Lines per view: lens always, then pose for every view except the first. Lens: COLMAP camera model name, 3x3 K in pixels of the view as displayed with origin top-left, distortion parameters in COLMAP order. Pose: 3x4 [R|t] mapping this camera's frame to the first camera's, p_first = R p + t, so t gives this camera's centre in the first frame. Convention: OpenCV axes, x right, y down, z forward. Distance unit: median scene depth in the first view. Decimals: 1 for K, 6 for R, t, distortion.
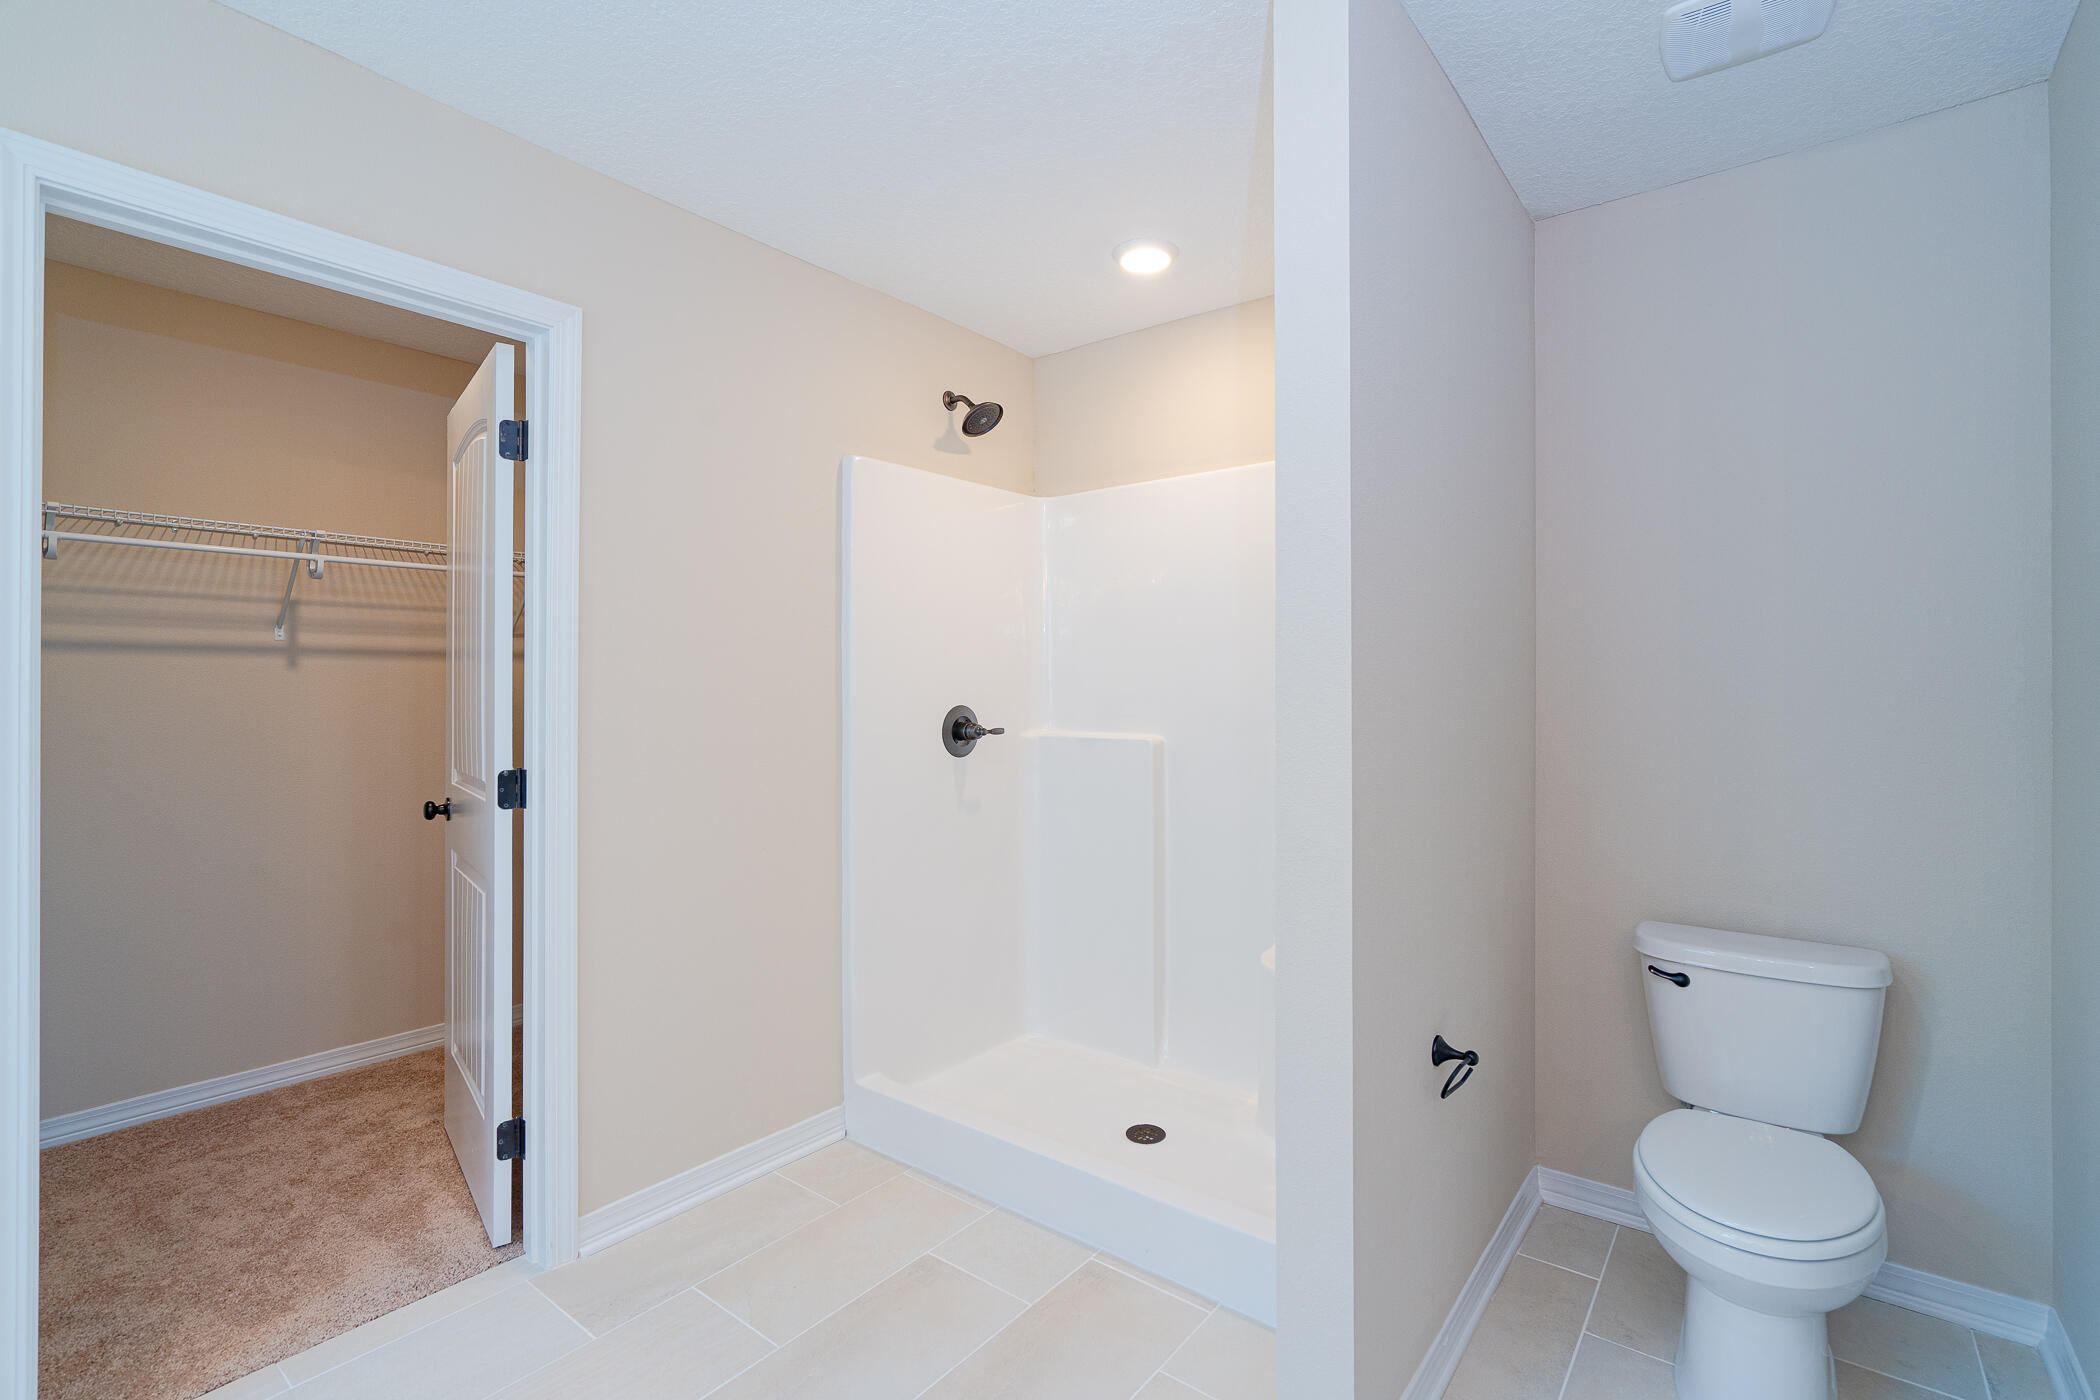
lens RADIAL K [[962.2, 0, 1054.4], [0, 962.2, 685.3], [0, 0, 1]] dist [-0.001291, 0.001615]
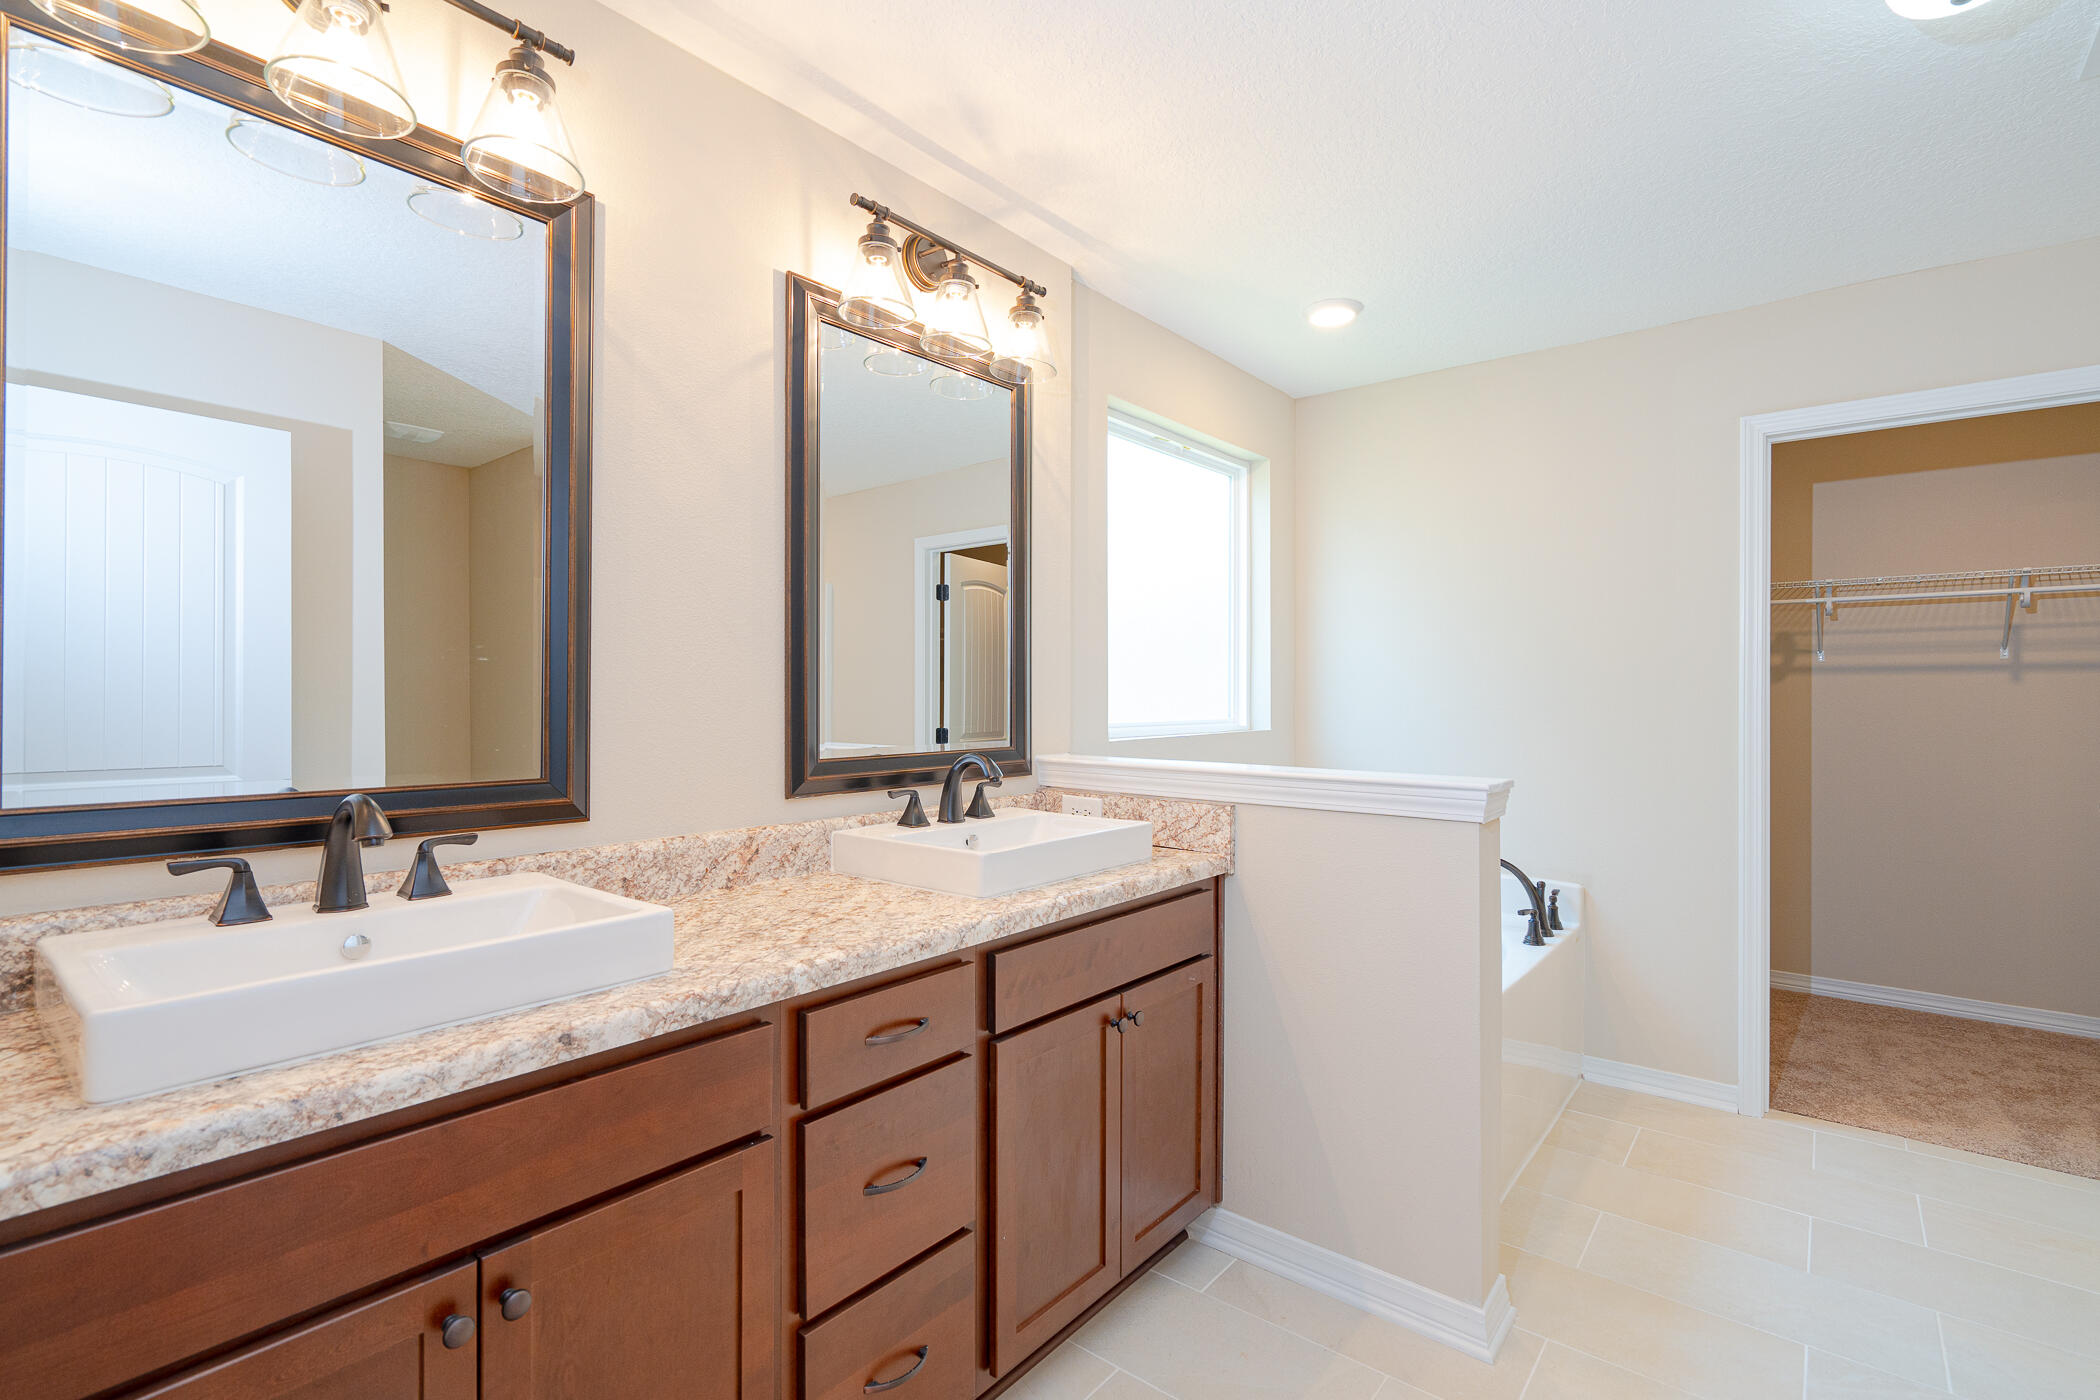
lens RADIAL K [[961.2, 0, 1038.5], [0, 961.2, 691.1], [0, 0, 1]] dist [-0.003780, -0.000144]
pose [[-0.022589, -0.004464, -0.999735, 0.524436], [-0.002347, 0.999988, -0.004412, 0.002809], [0.999742, 0.002246, -0.022599, -0.241270]]
